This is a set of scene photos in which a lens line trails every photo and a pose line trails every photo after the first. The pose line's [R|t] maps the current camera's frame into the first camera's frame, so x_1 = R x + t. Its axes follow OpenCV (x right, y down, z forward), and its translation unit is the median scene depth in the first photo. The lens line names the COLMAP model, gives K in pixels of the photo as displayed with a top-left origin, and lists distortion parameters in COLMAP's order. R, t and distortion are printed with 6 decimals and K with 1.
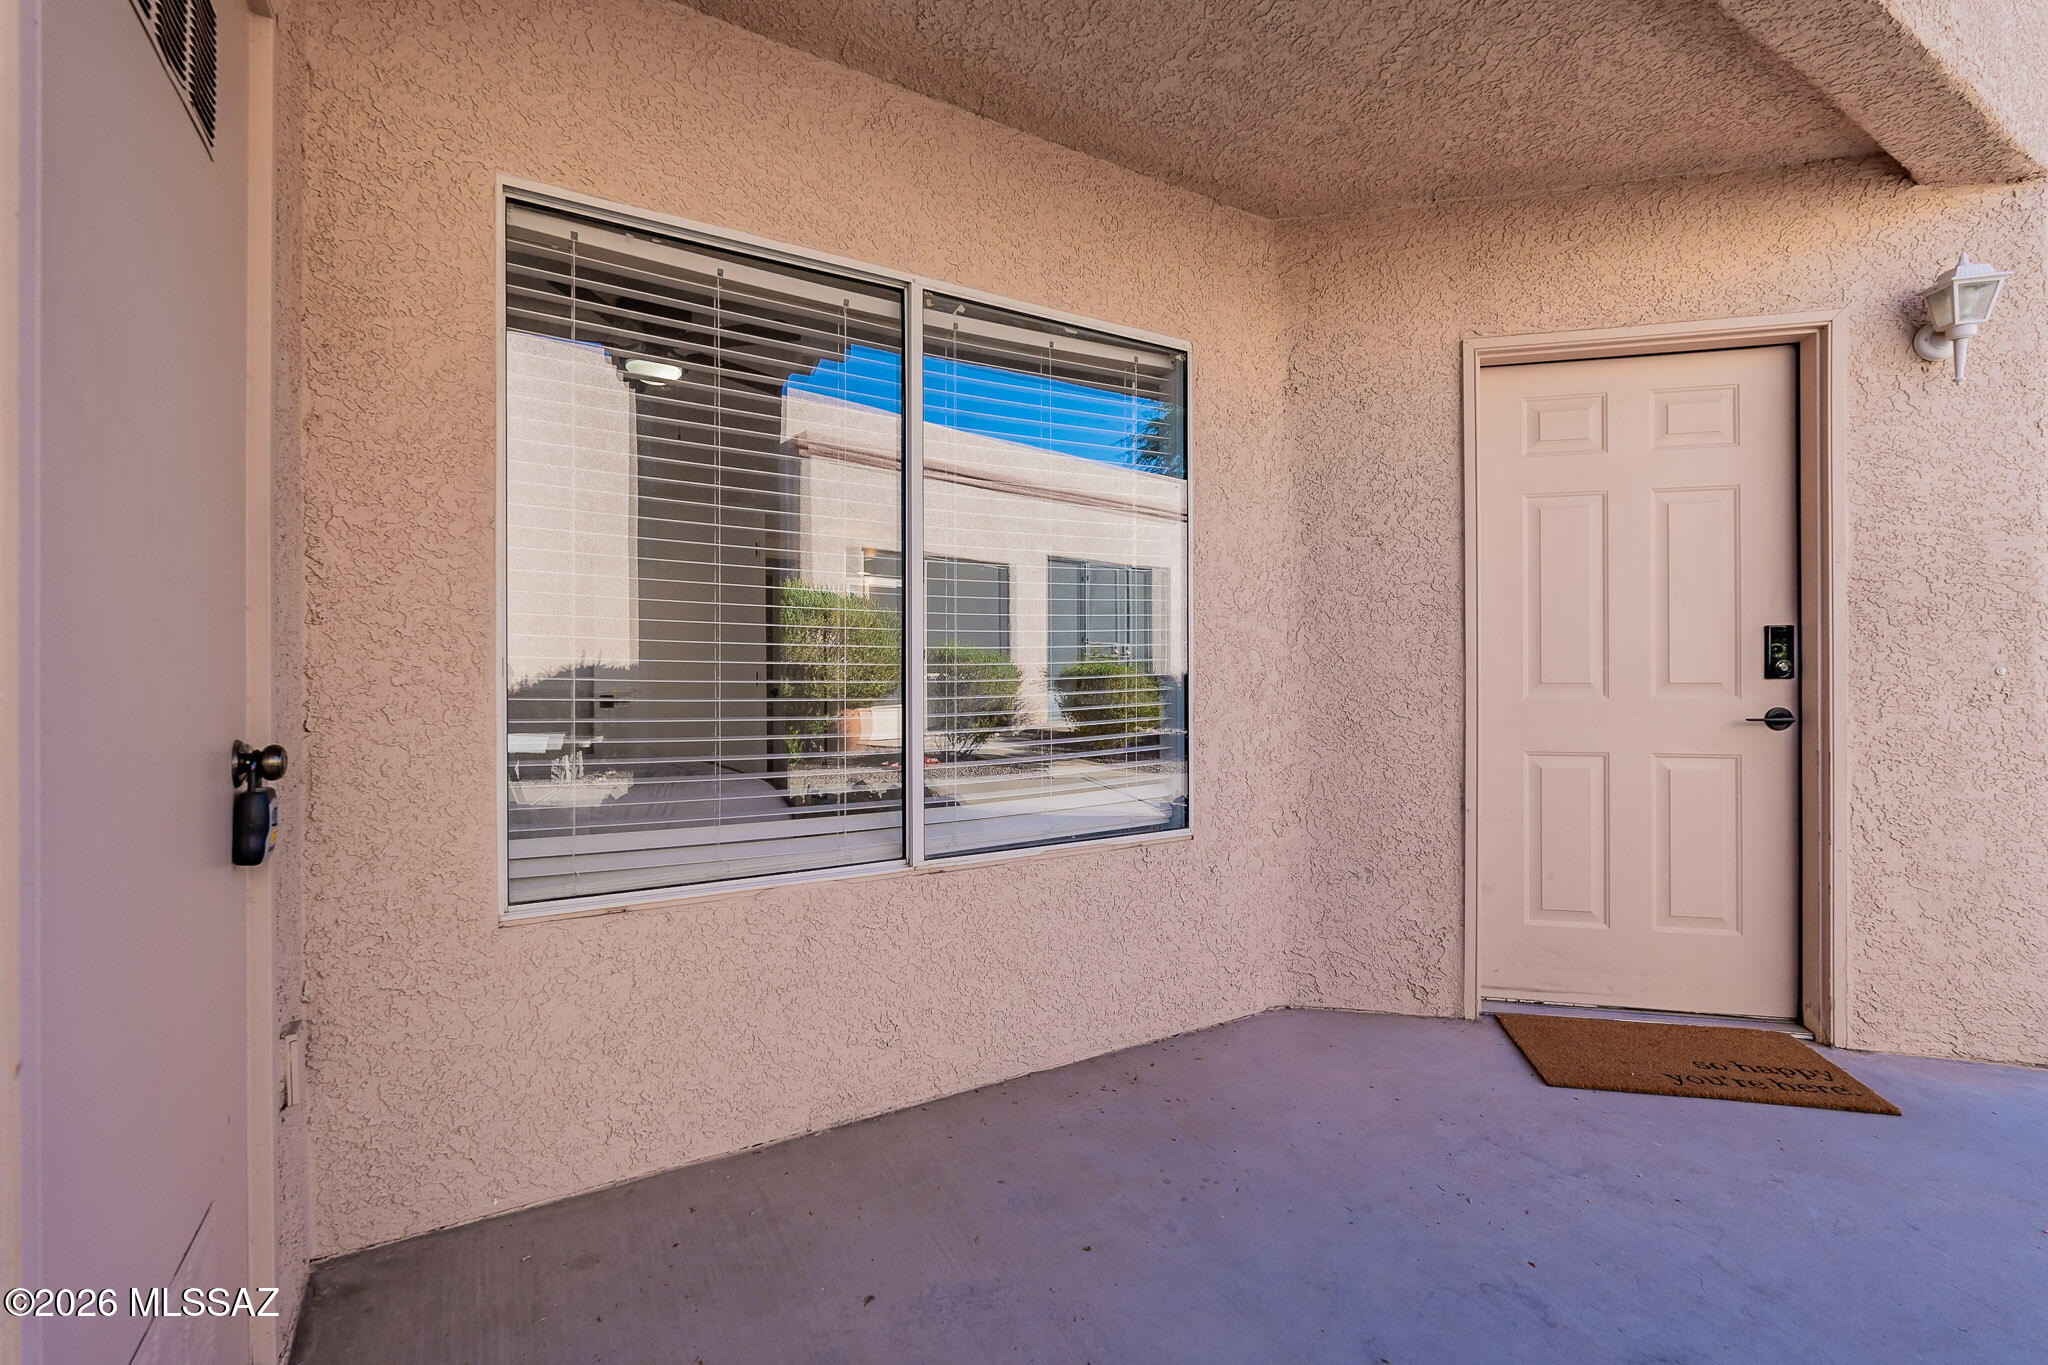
lens RADIAL K [[902.3, 0, 1023.7], [0, 902.3, 677.4], [0, 0, 1]] dist [-0.001753, -0.000581]
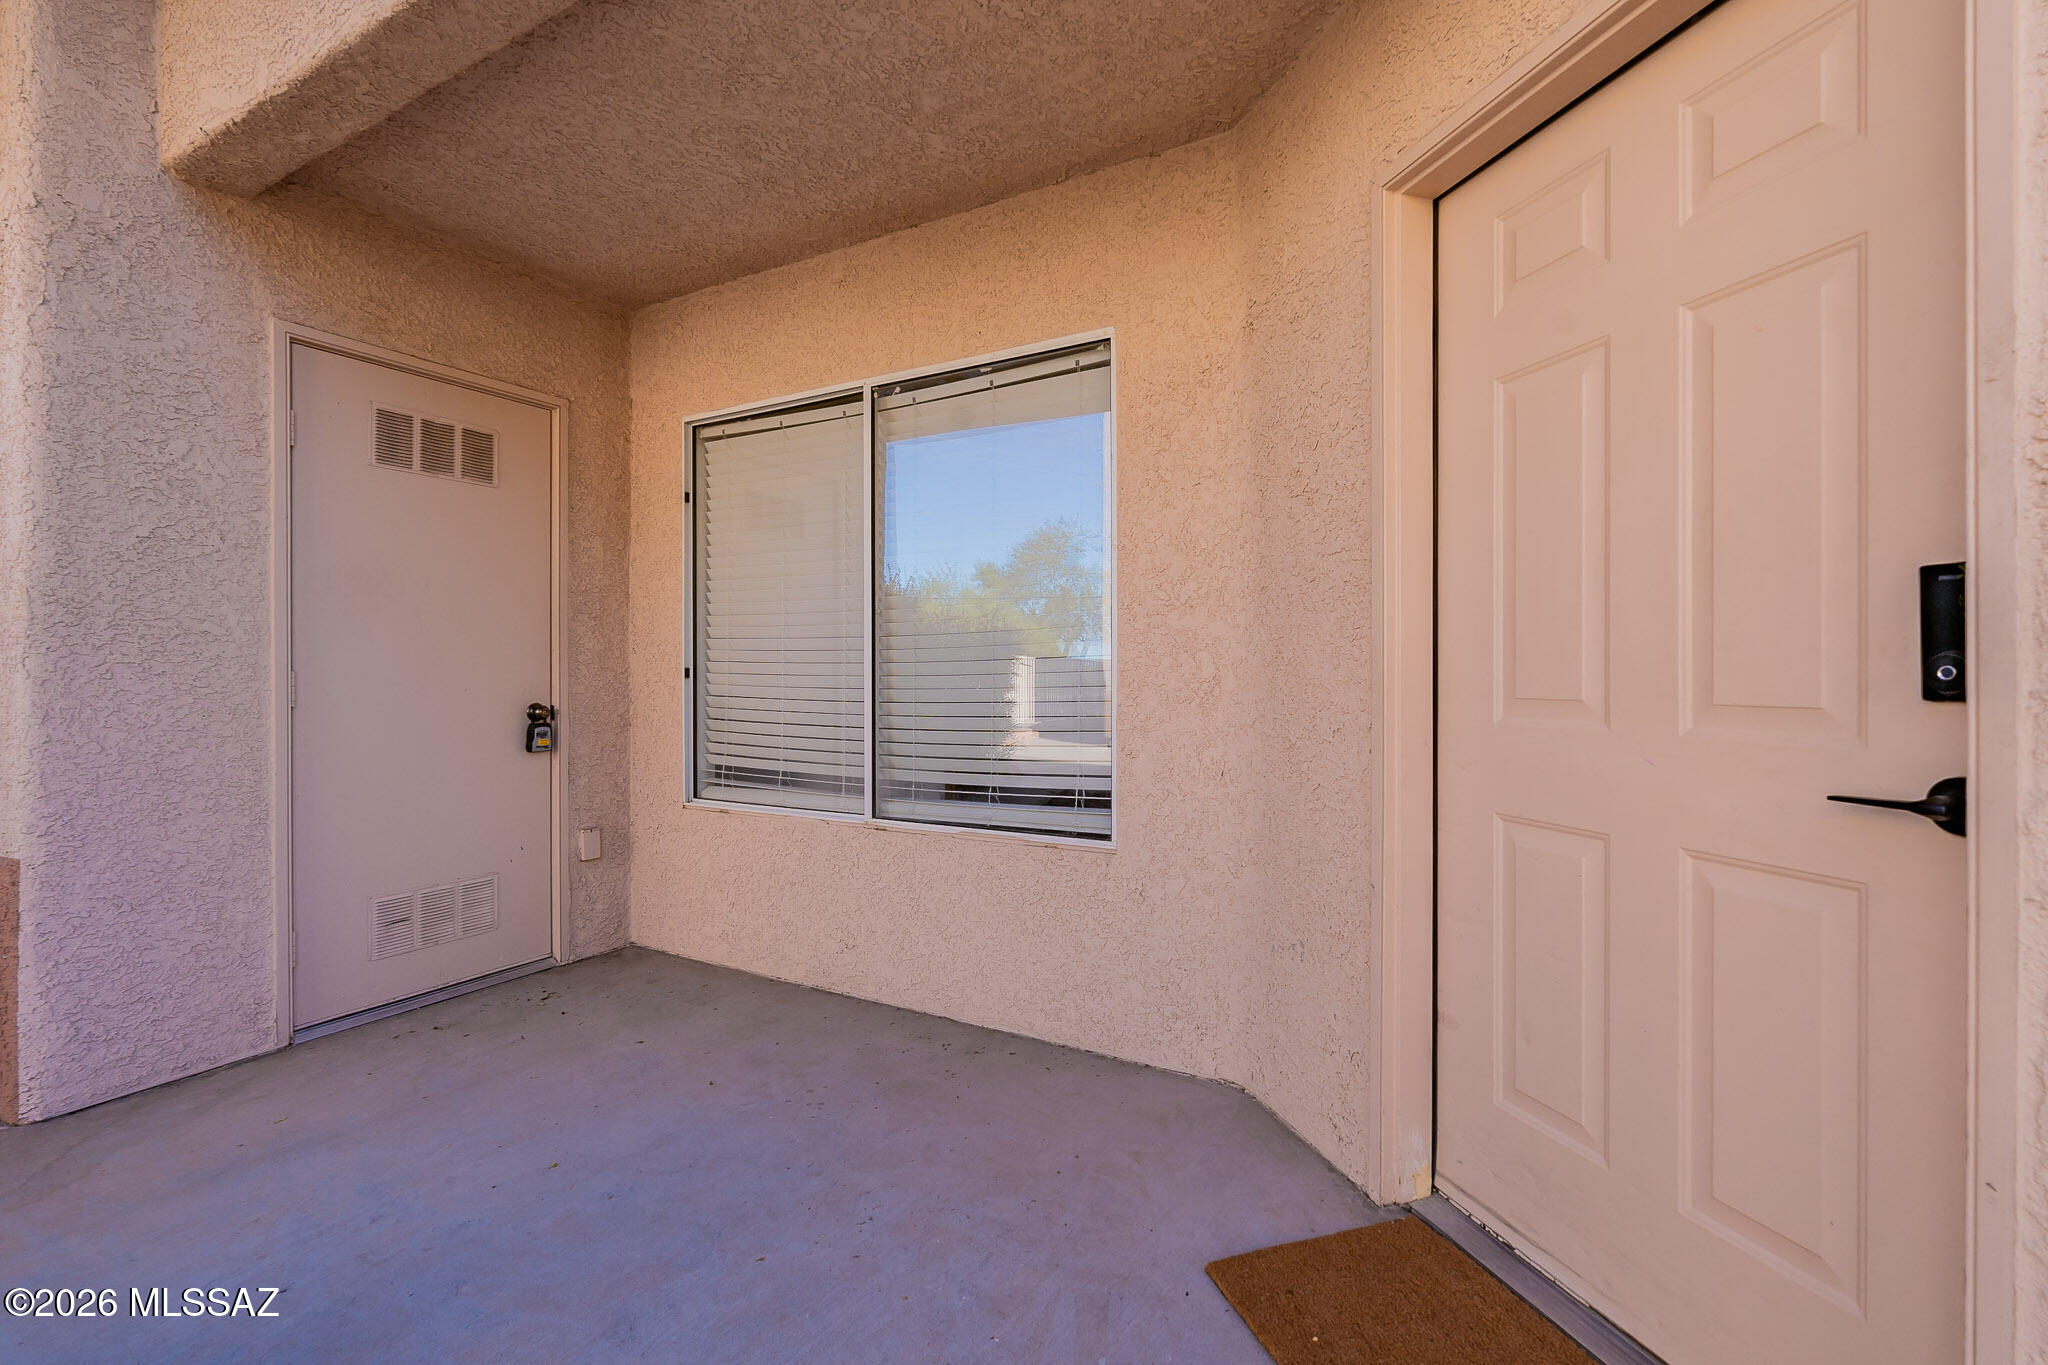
lens RADIAL K [[902.3, 0, 1024.0], [0, 902.3, 676.0], [0, 0, 1]] dist [-0.001753, -0.000581]
pose [[0.486727, 0.005266, -0.873538, 0.944336], [-0.002882, 0.999986, 0.004423, -0.010158], [0.873549, 0.000364, 0.486736, 0.450163]]
